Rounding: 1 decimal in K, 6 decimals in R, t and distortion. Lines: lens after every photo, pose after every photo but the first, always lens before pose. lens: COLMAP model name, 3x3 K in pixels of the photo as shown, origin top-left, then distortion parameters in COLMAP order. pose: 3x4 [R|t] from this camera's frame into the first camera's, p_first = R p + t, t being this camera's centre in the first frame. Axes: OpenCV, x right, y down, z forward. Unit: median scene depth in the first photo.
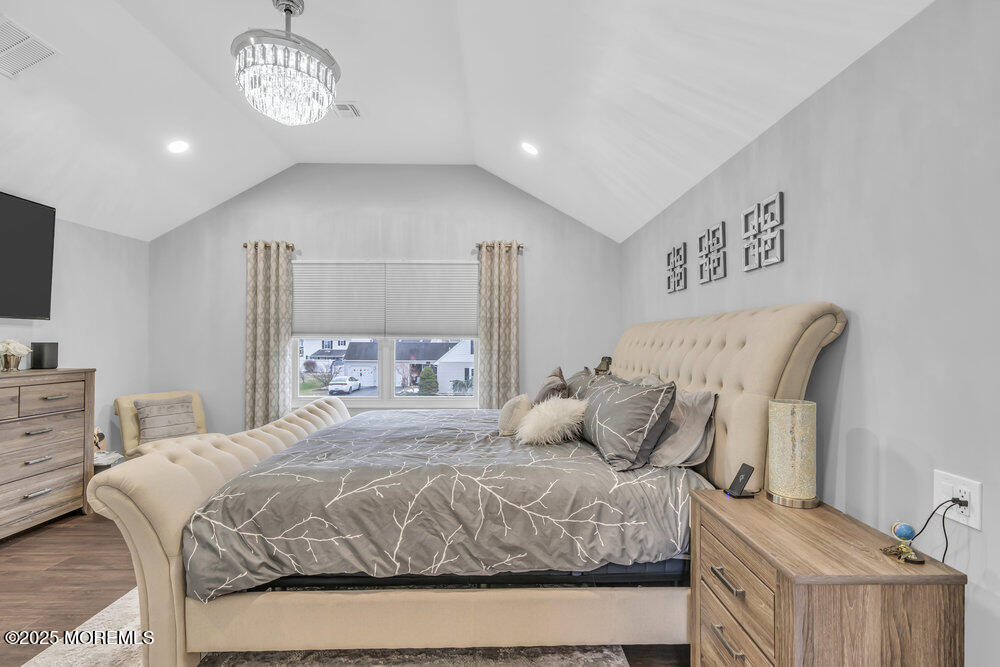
lens RADIAL K [[450.0, 0, 504.8], [0, 450.0, 341.4], [0, 0, 1]] dist [-0.007098, 0.002764]
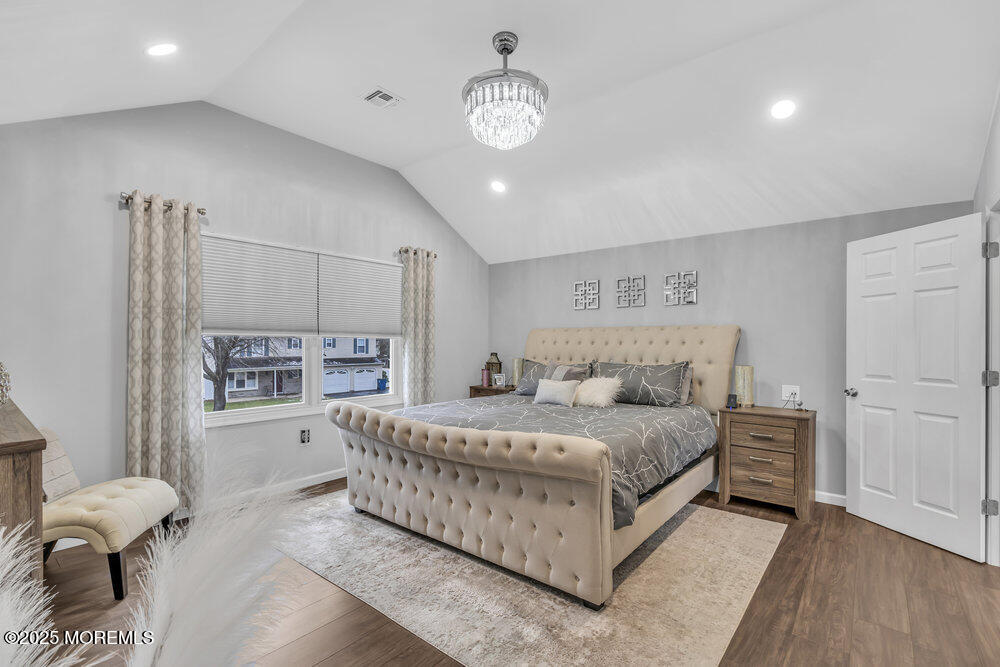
lens RADIAL K [[450.0, 0, 509.0], [0, 450.0, 339.3], [0, 0, 1]] dist [-0.007098, 0.002764]
pose [[0.656022, 0.002120, 0.754739, -0.713025], [-0.004563, 0.999989, 0.001158, -0.003800], [-0.754728, -0.004204, 0.656024, 0.123323]]
